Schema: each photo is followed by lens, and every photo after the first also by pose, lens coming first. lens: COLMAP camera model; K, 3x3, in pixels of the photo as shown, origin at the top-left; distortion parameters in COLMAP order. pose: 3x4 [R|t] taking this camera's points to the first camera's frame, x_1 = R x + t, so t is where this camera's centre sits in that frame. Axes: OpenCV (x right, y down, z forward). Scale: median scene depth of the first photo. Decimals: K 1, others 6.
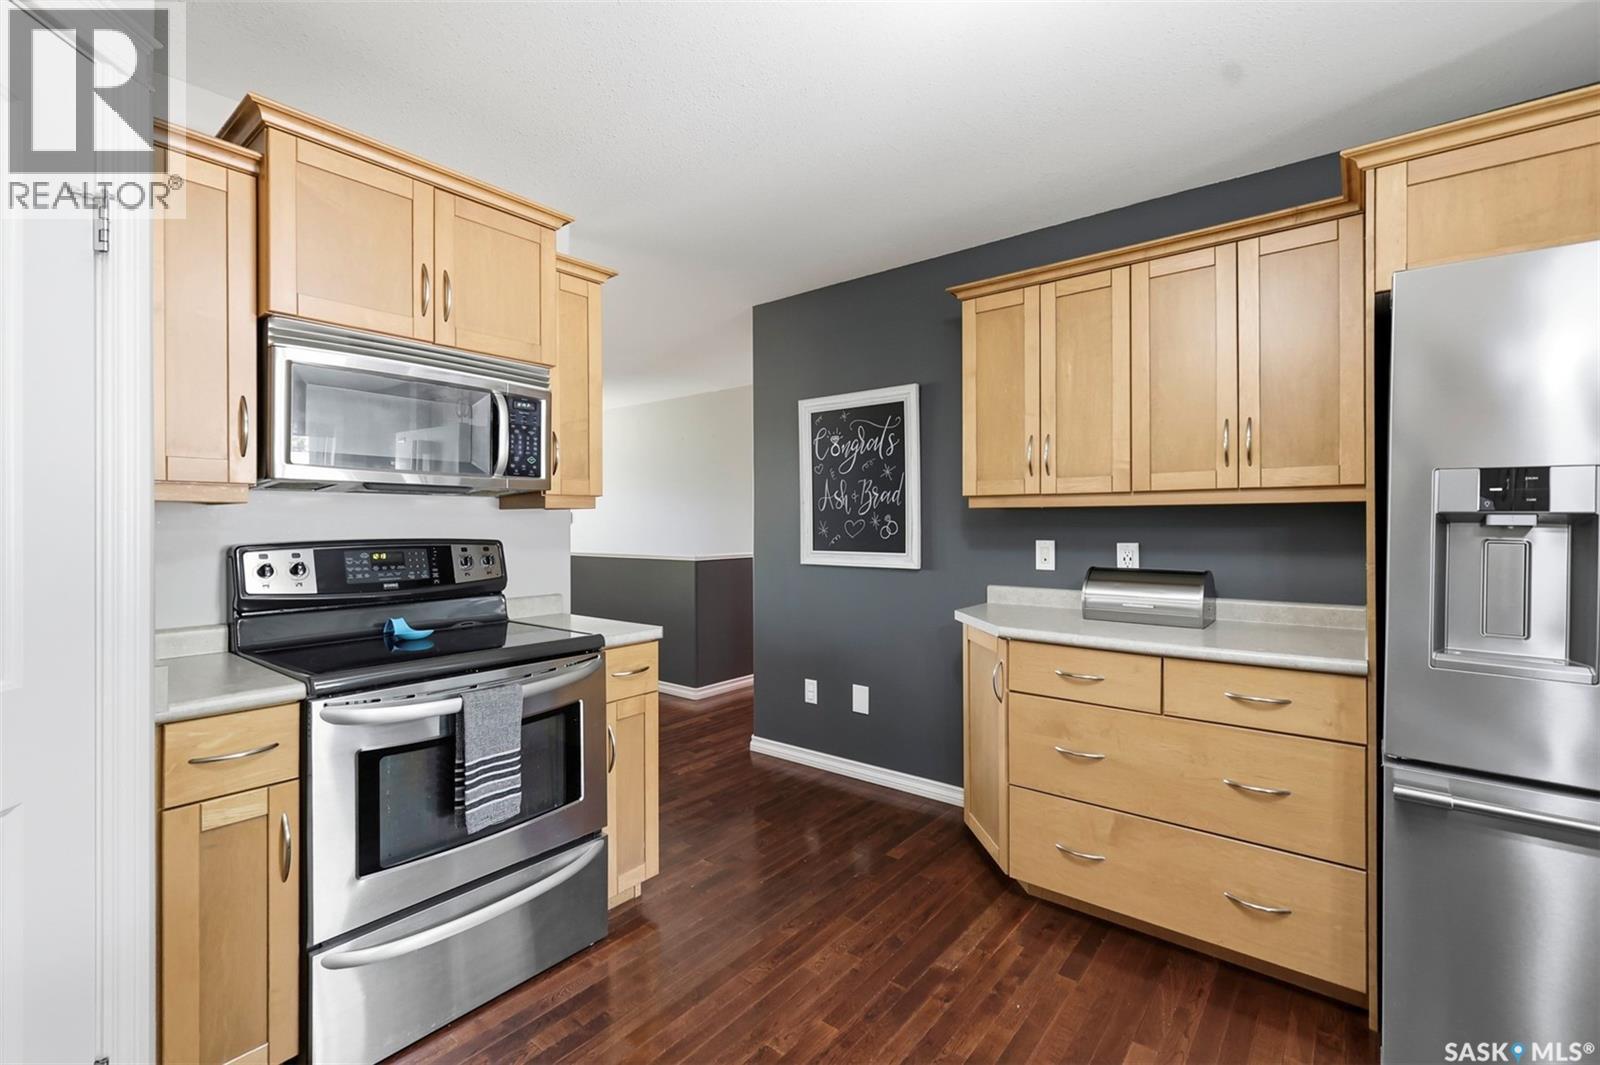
lens RADIAL K [[732.9, 0, 801.3], [0, 732.9, 541.6], [0, 0, 1]] dist [0.001675, -0.000248]
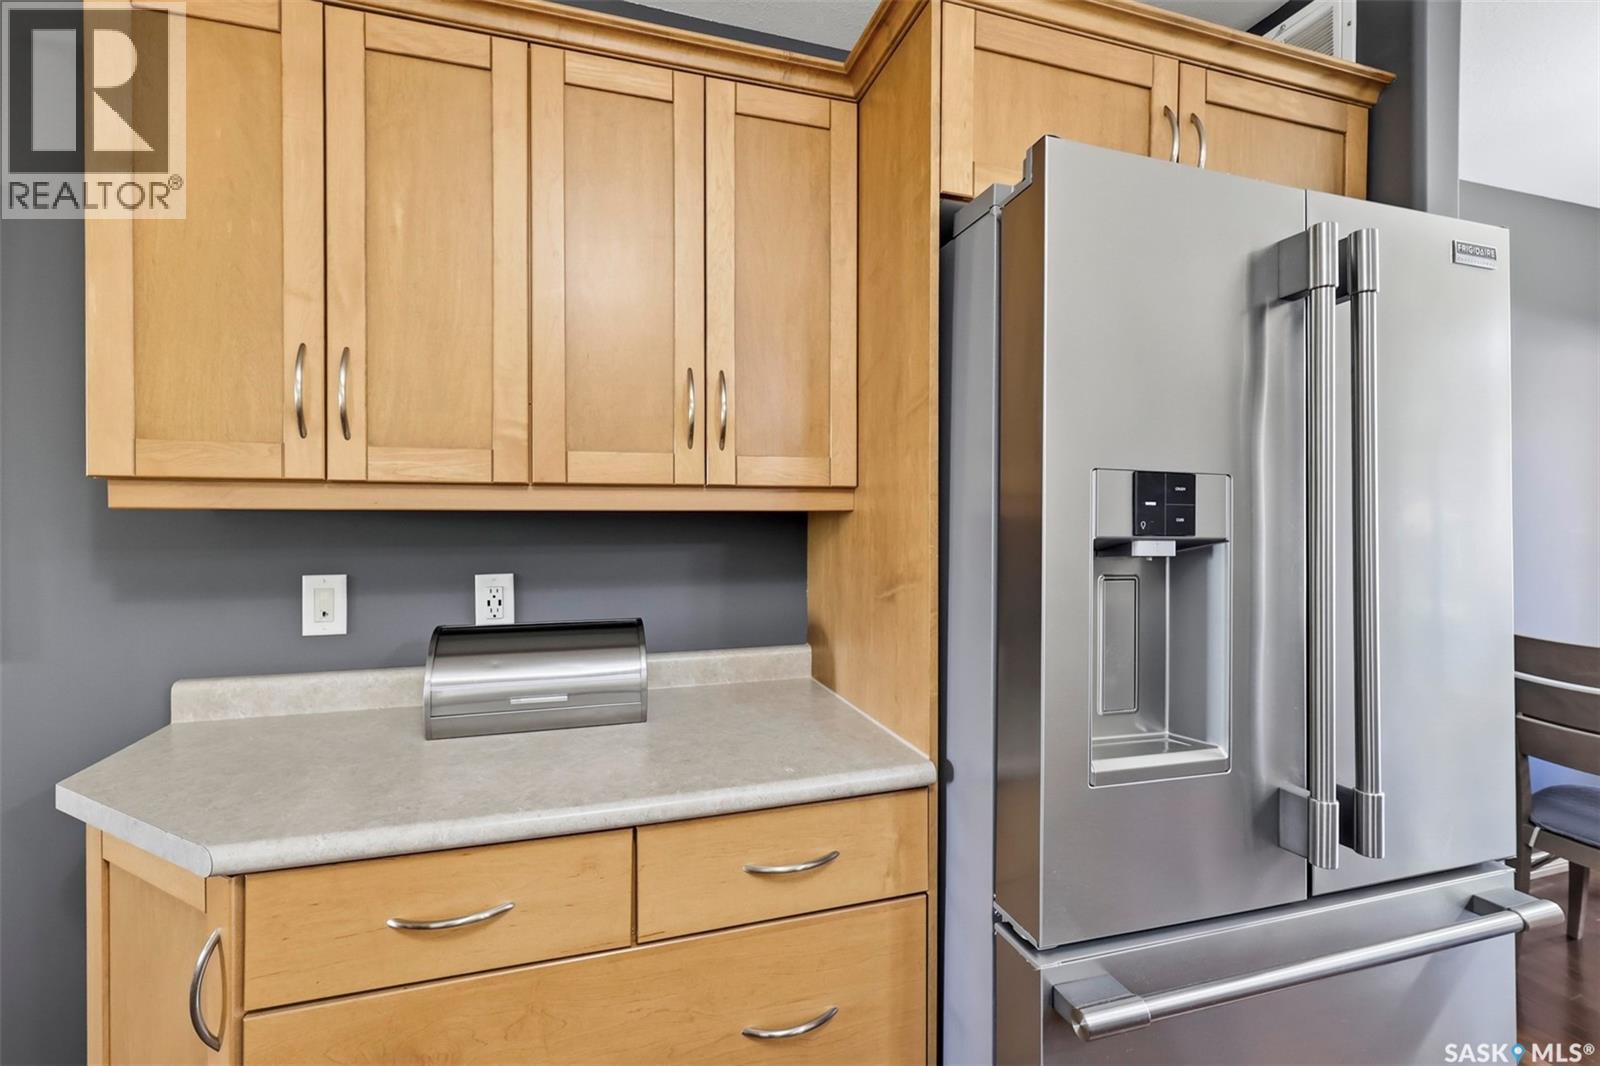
lens RADIAL K [[717.1, 0, 807.0], [0, 717.1, 517.0], [0, 0, 1]] dist [0.001562, 0.000316]
pose [[0.567471, 0.004128, 0.823383, 0.141493], [0.015880, 0.999747, -0.015957, -0.032635], [-0.823240, 0.022130, 0.567262, 0.541253]]
